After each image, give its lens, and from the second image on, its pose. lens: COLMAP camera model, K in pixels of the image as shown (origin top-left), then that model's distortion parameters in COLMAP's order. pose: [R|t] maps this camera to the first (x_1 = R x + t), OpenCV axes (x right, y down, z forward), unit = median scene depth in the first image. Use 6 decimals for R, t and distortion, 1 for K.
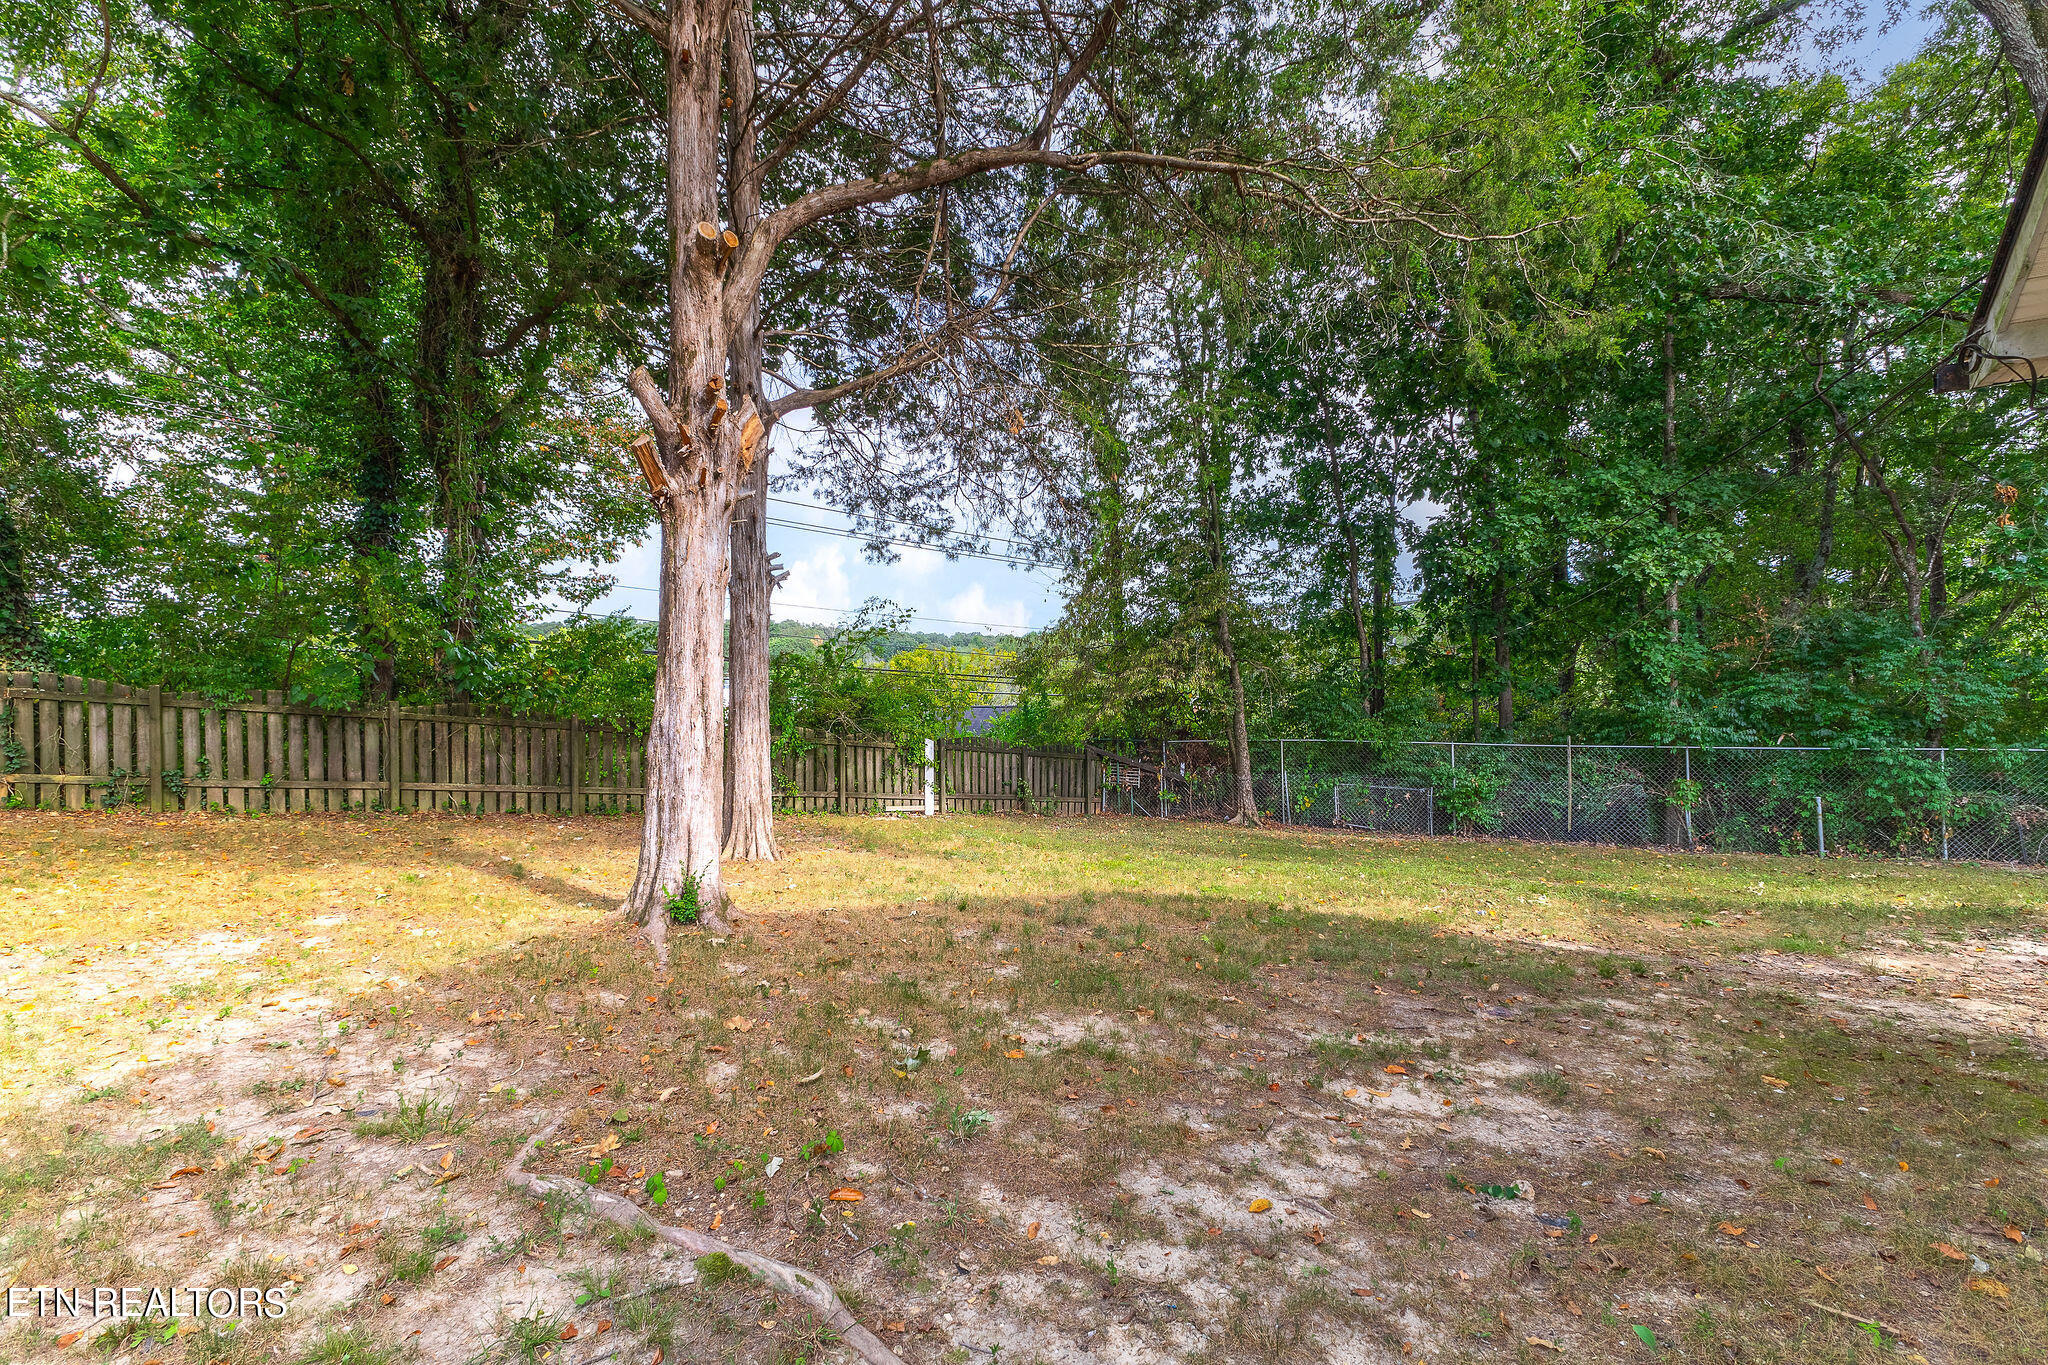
lens RADIAL K [[883.8, 0, 1025.1], [0, 883.8, 689.3], [0, 0, 1]] dist [0.007585, 0.000134]
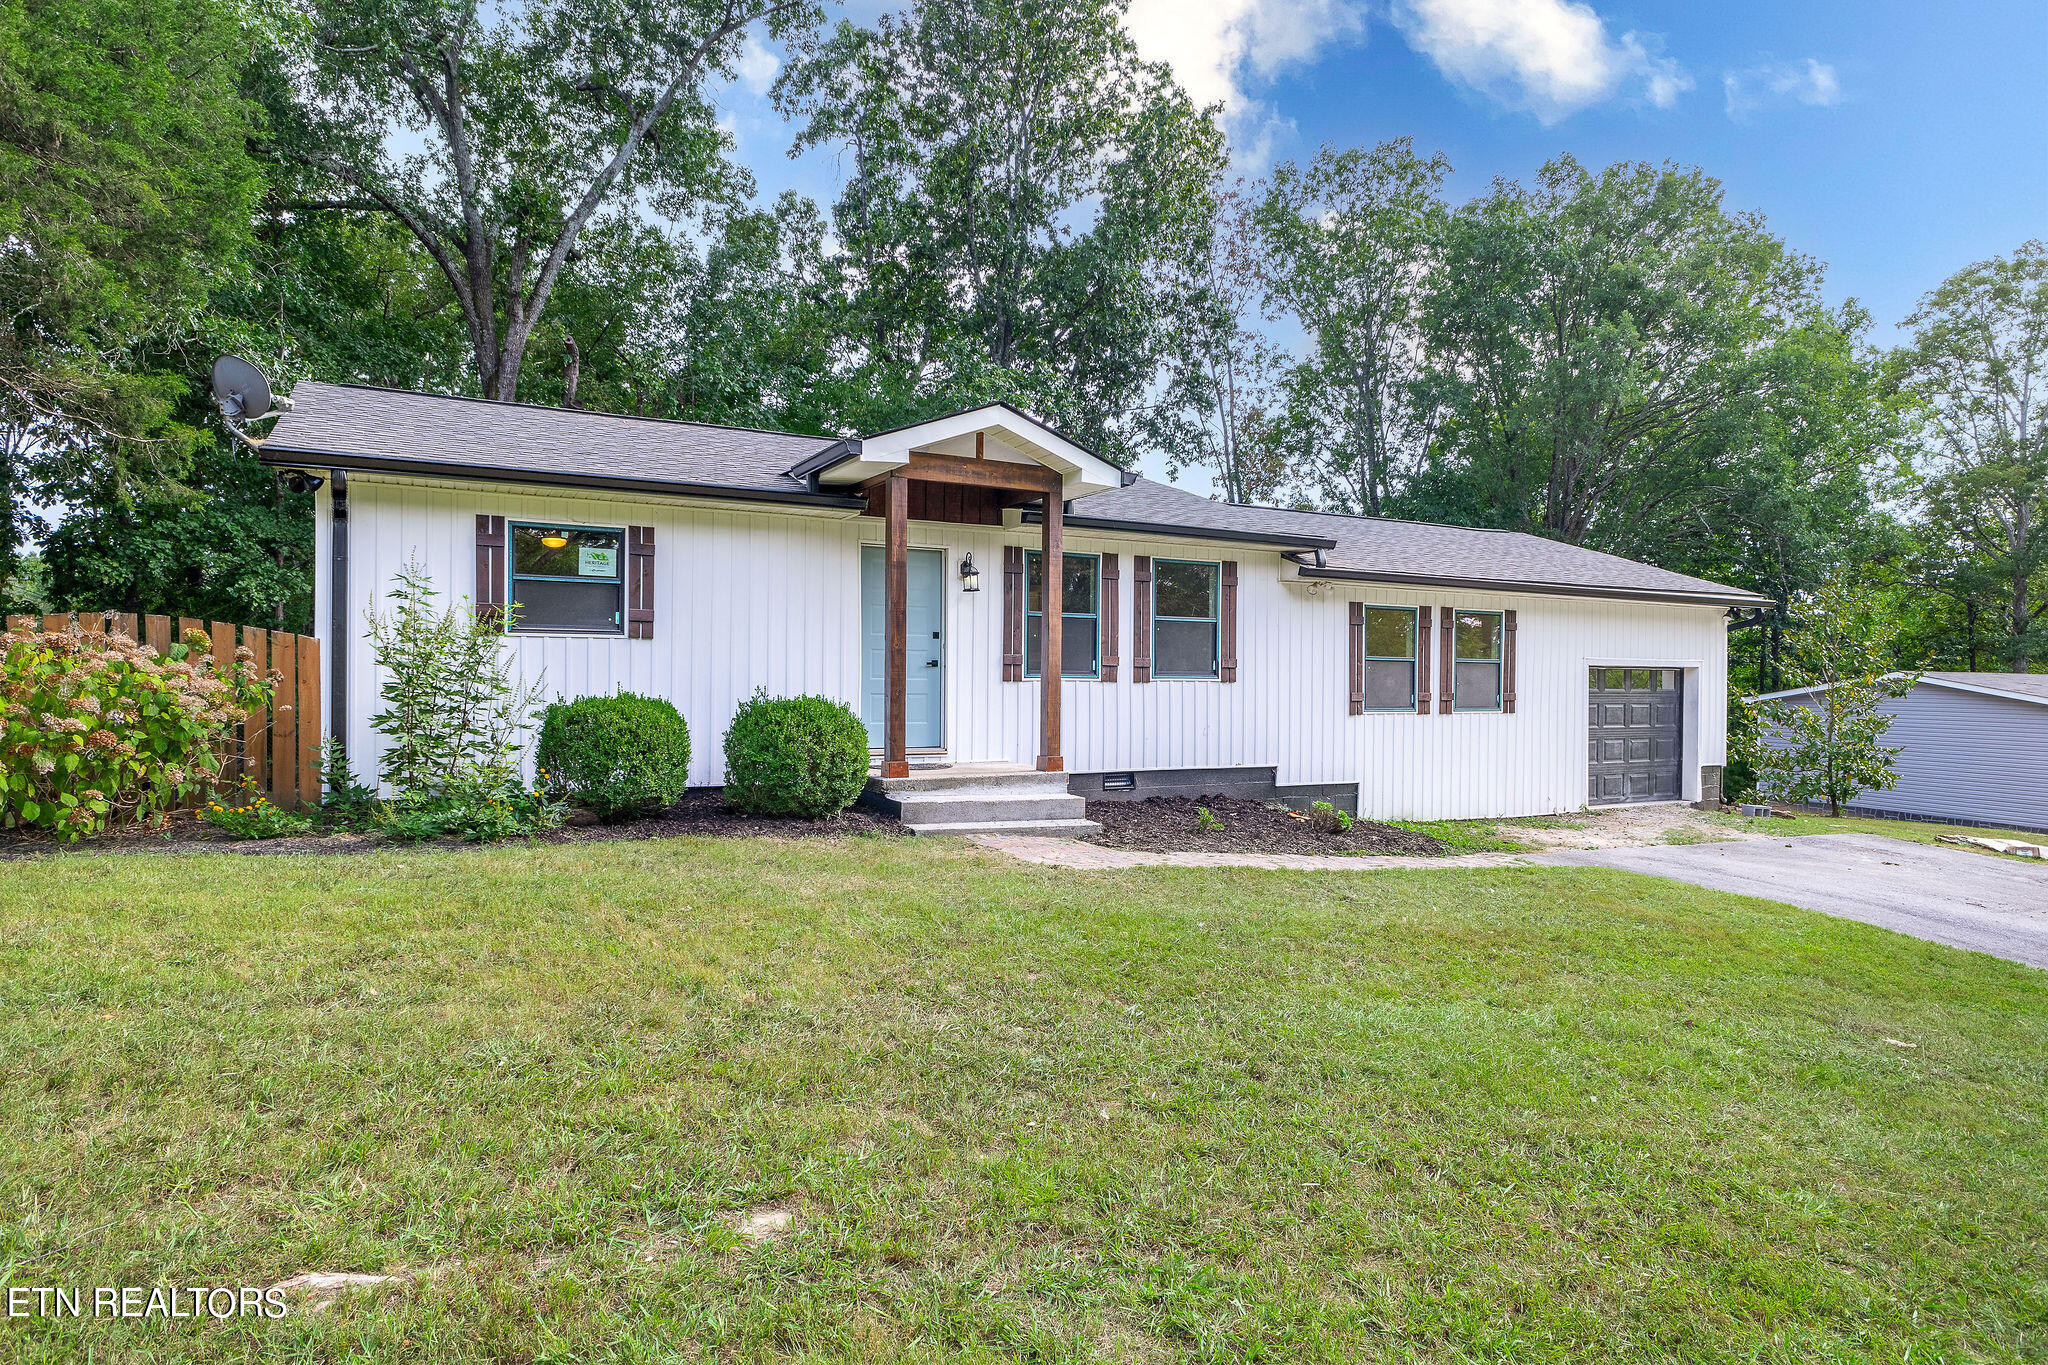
lens RADIAL K [[1146.1, 0, 1022.9], [0, 1146.1, 687.4], [0, 0, 1]] dist [0.001547, 0.000993]
pose [[0.406378, 0.012218, 0.913623, -0.425951], [-0.010470, 0.999907, -0.008715, 0.014078], [-0.913645, -0.006024, 0.406468, -0.795488]]
